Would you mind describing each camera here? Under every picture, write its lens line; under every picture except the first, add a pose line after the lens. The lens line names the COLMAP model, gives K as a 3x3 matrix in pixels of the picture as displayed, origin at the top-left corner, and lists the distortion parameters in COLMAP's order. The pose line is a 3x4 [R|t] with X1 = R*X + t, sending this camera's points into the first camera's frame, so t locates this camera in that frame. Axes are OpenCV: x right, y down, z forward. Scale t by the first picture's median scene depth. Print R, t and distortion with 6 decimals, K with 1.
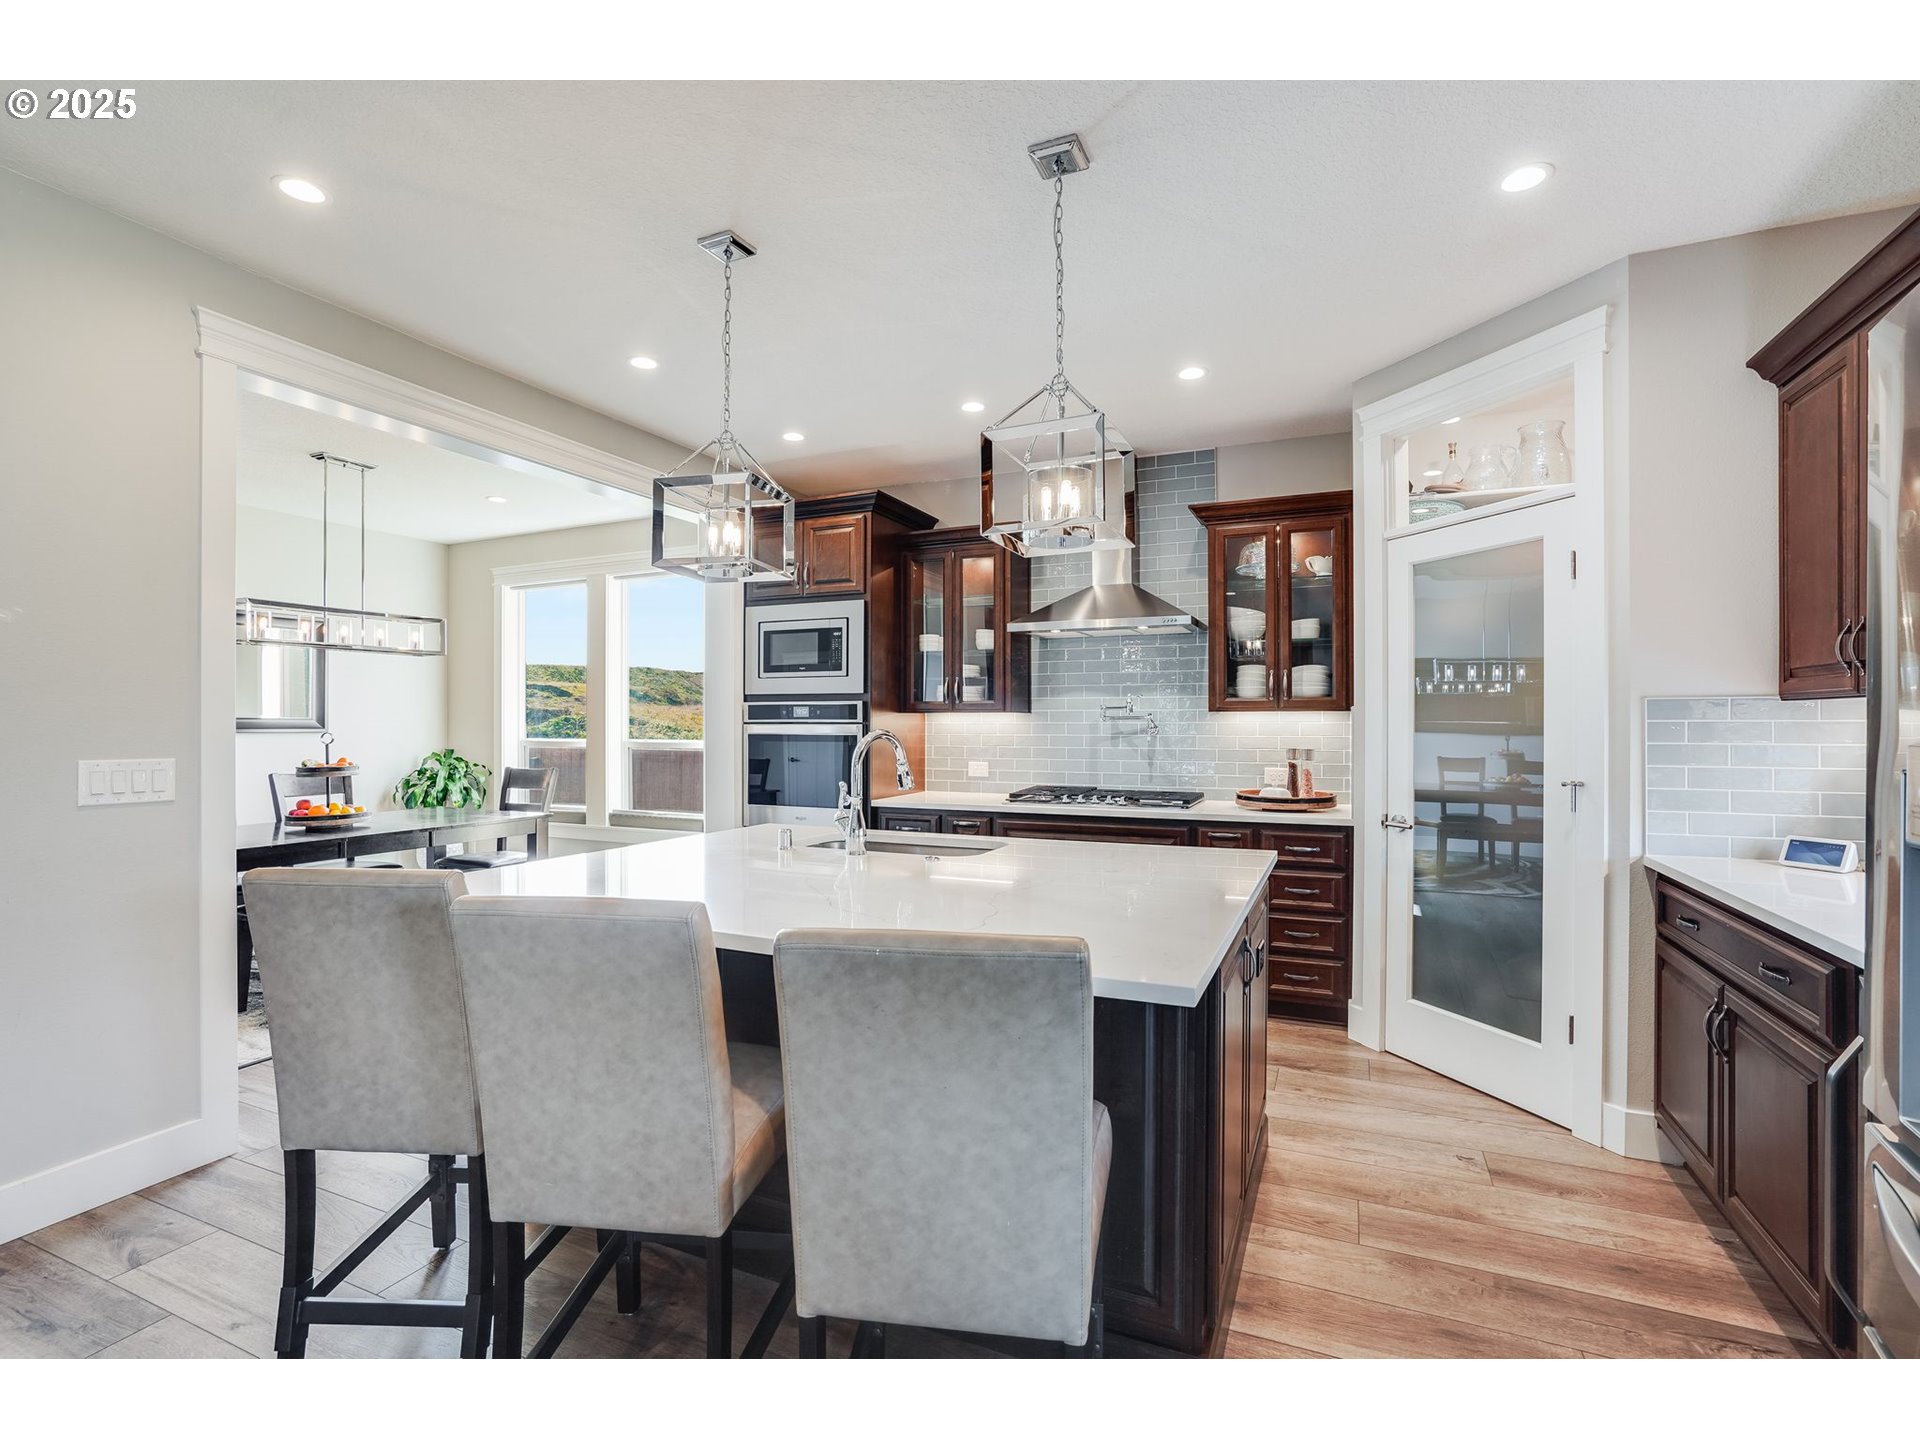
lens RADIAL K [[902.5, 0, 960.0], [0, 902.5, 720.0], [0, 0, 1]] dist [-0.037612, 0.018132]
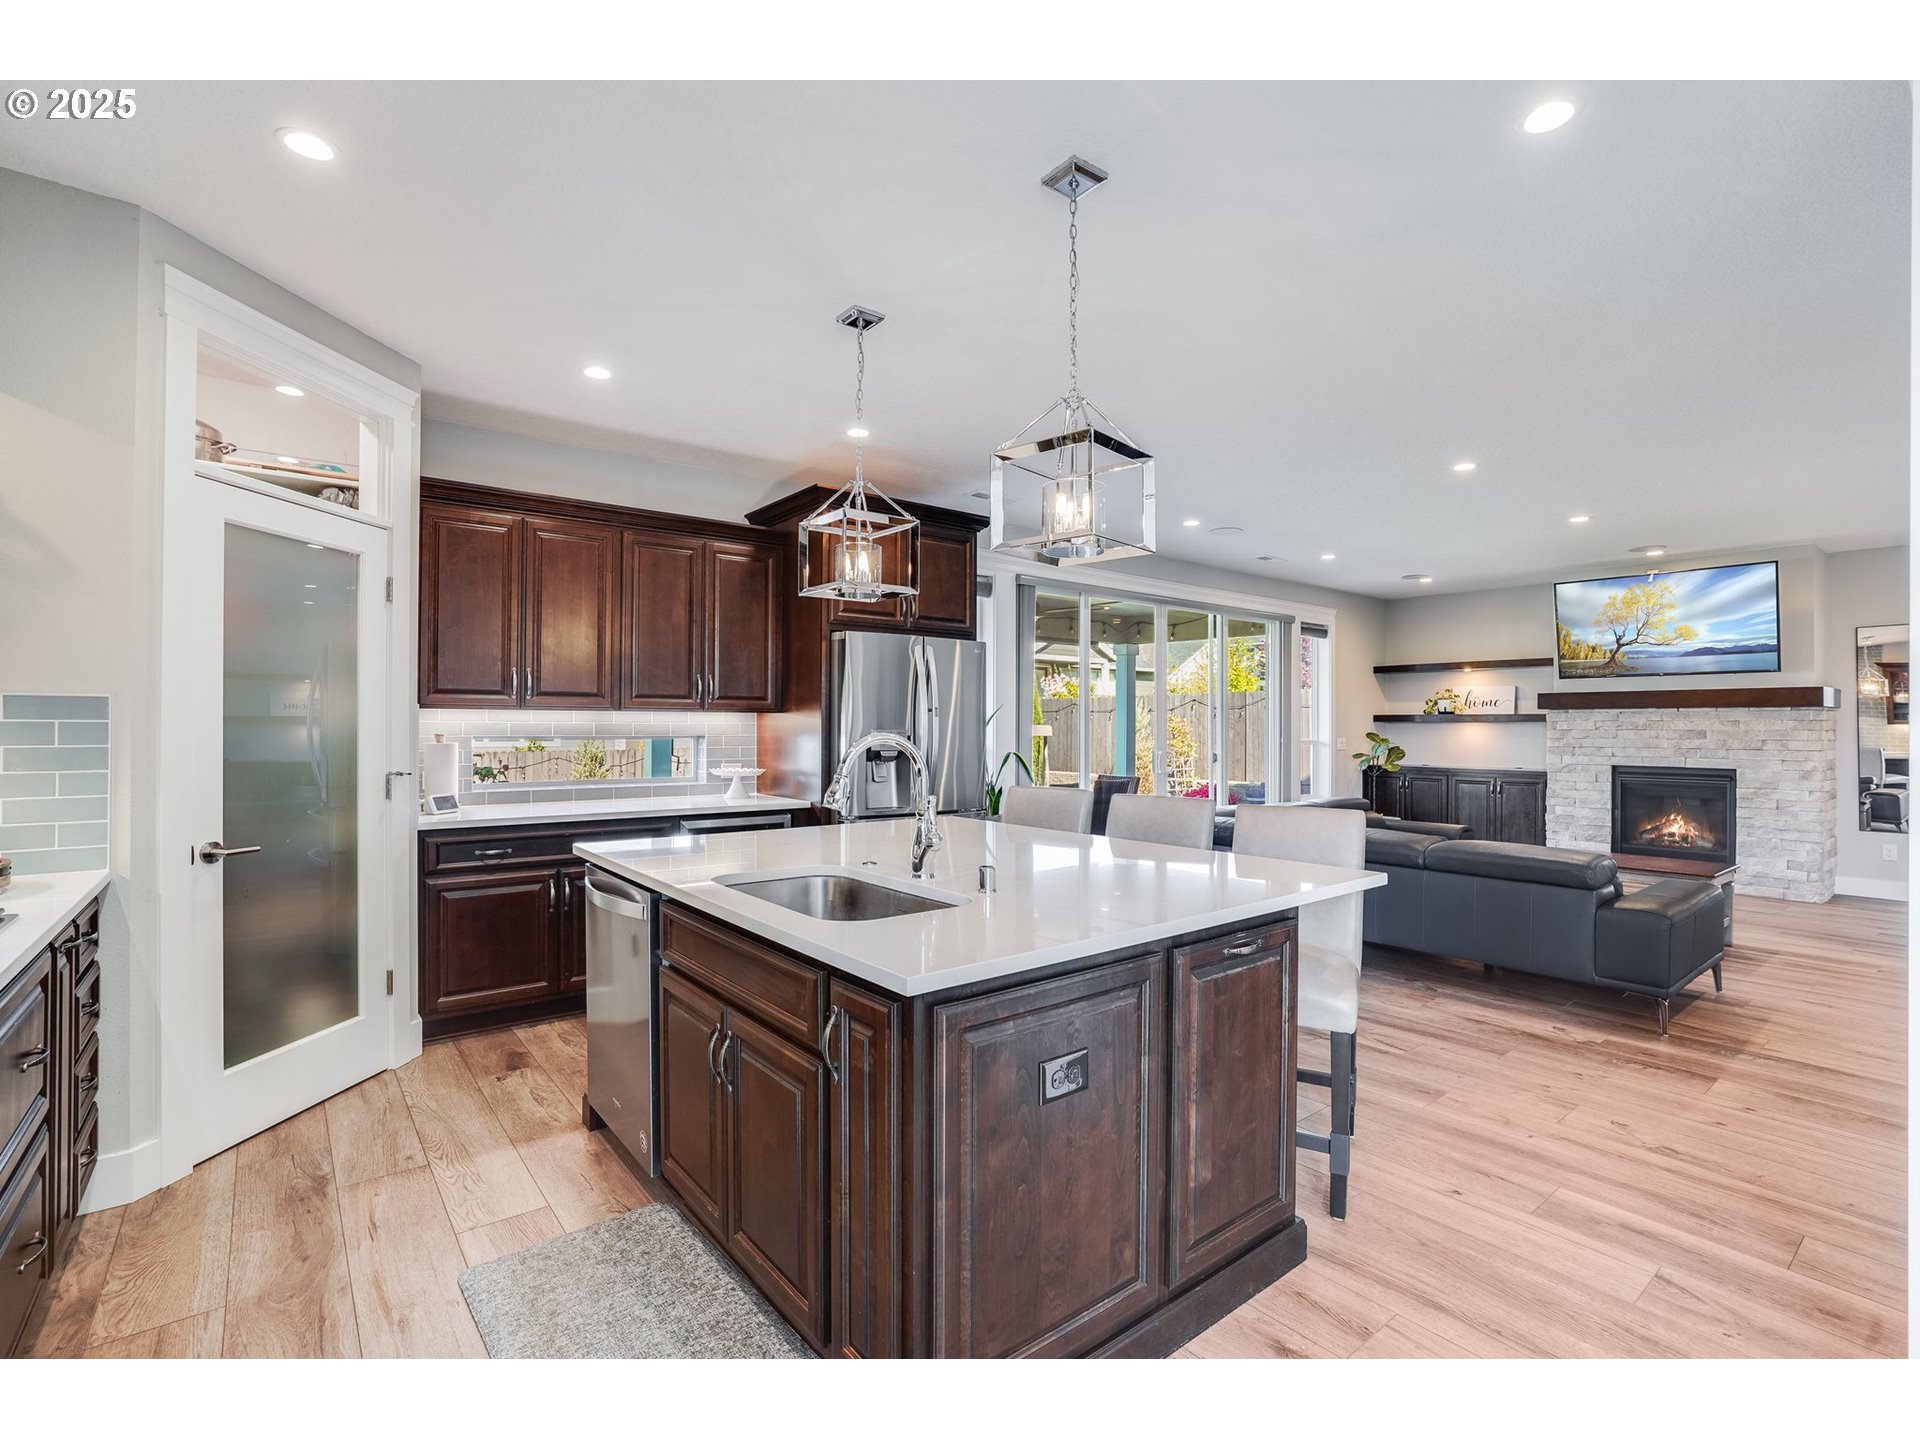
lens RADIAL K [[902.5, 0, 960.0], [0, 902.5, 720.0], [0, 0, 1]] dist [-0.037612, 0.018132]
pose [[-0.887130, -0.002083, 0.461516, -0.332479], [-0.004575, 0.999980, -0.004280, 0.001397], [-0.461498, -0.005909, -0.887122, 1.073573]]
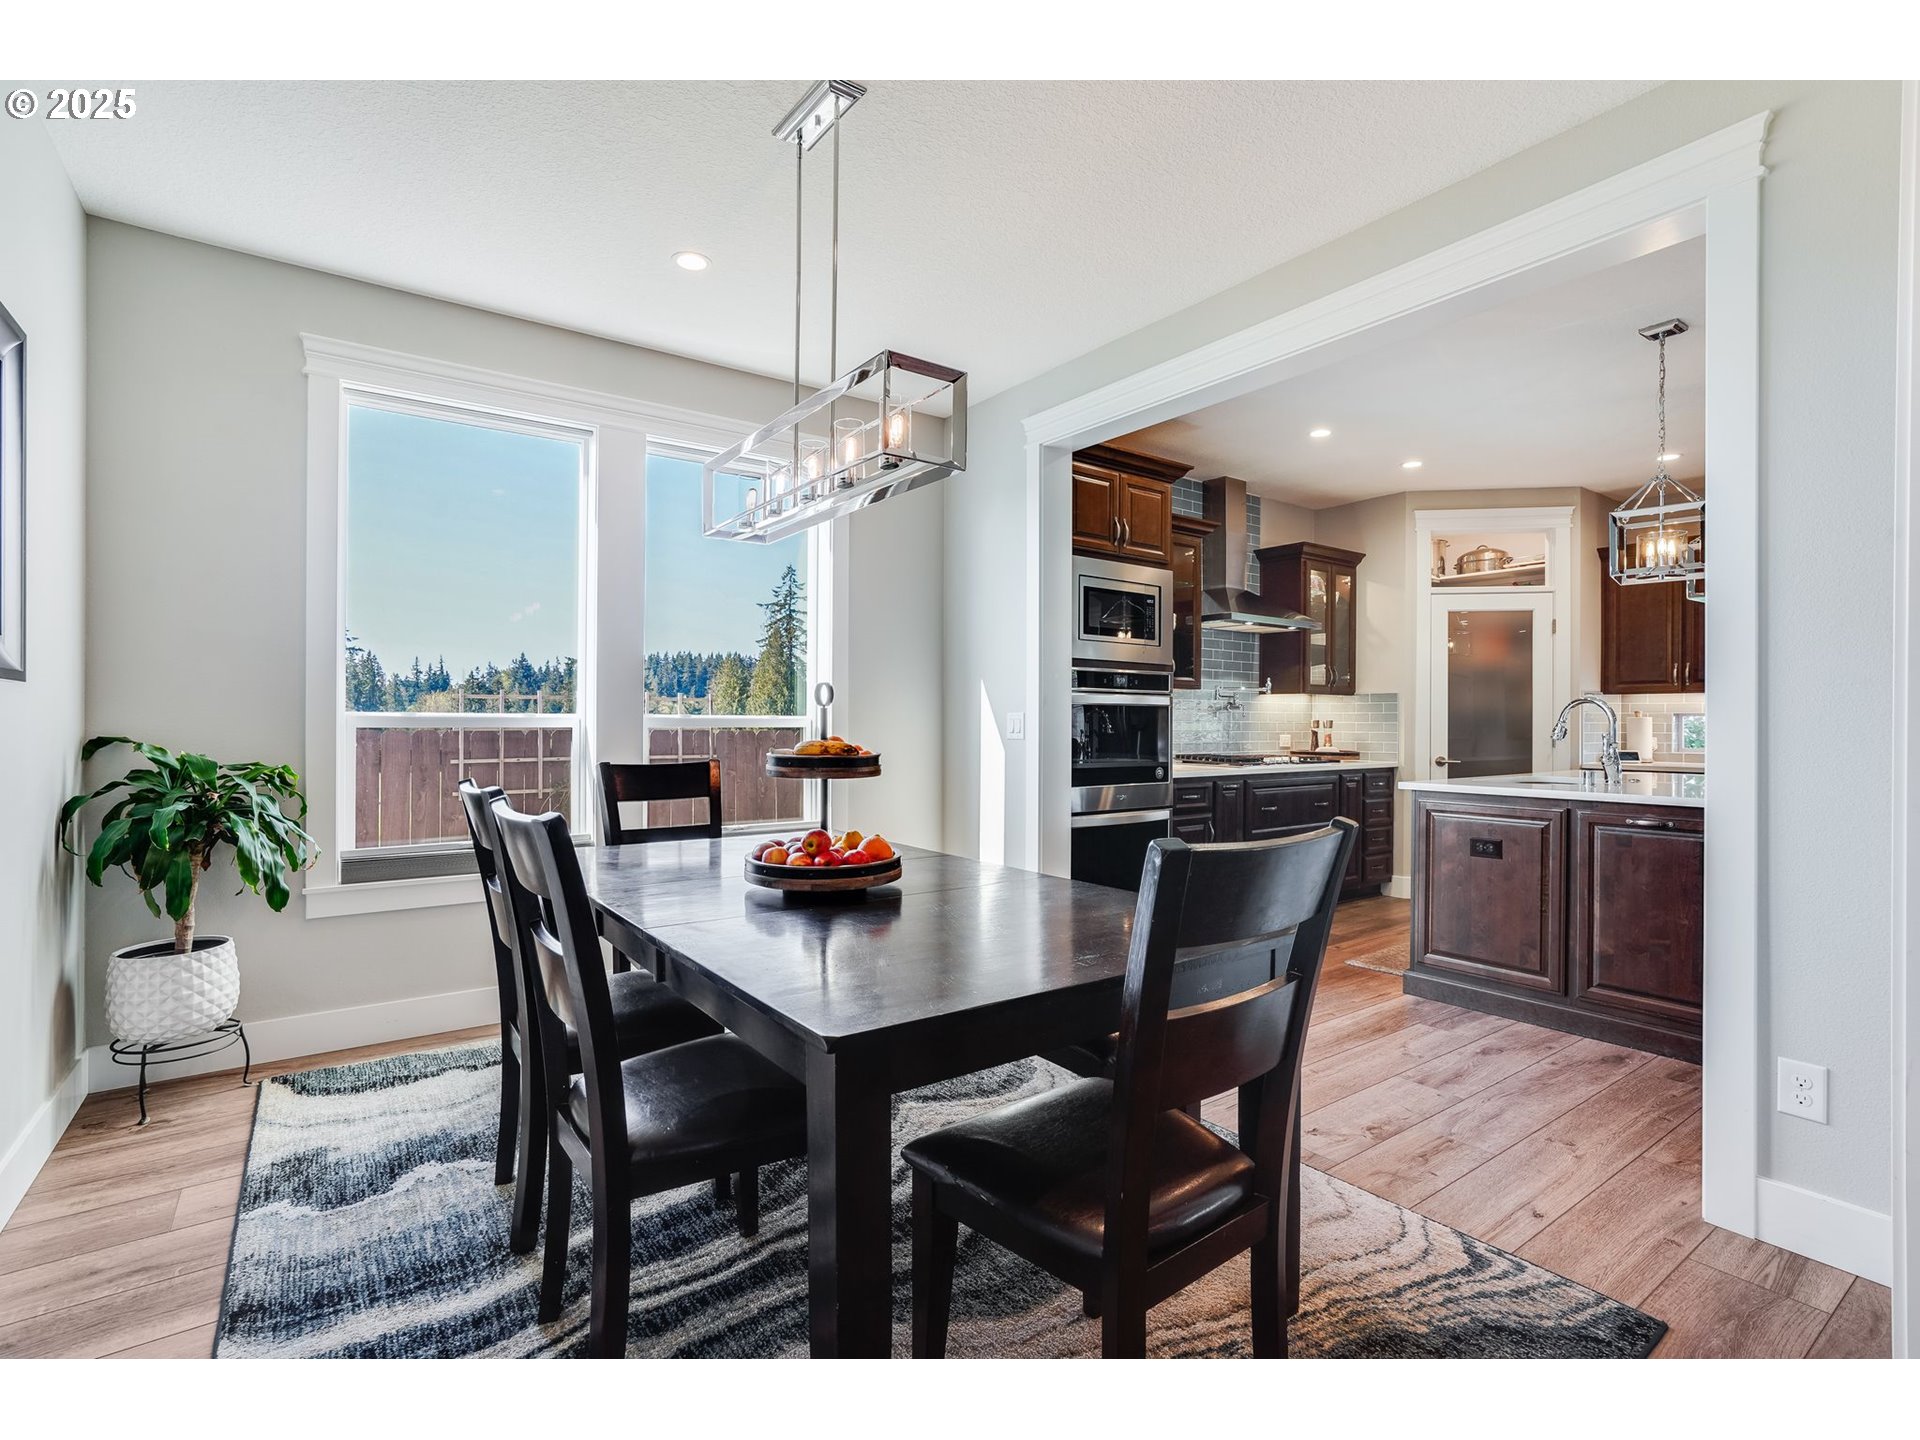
lens RADIAL K [[902.5, 0, 960.0], [0, 902.5, 720.0], [0, 0, 1]] dist [-0.037612, 0.018132]
pose [[0.496538, 0.006053, 0.867994, -1.127649], [-0.007646, 0.999967, -0.002599, 0.036562], [-0.867981, -0.005346, 0.496568, 0.740088]]
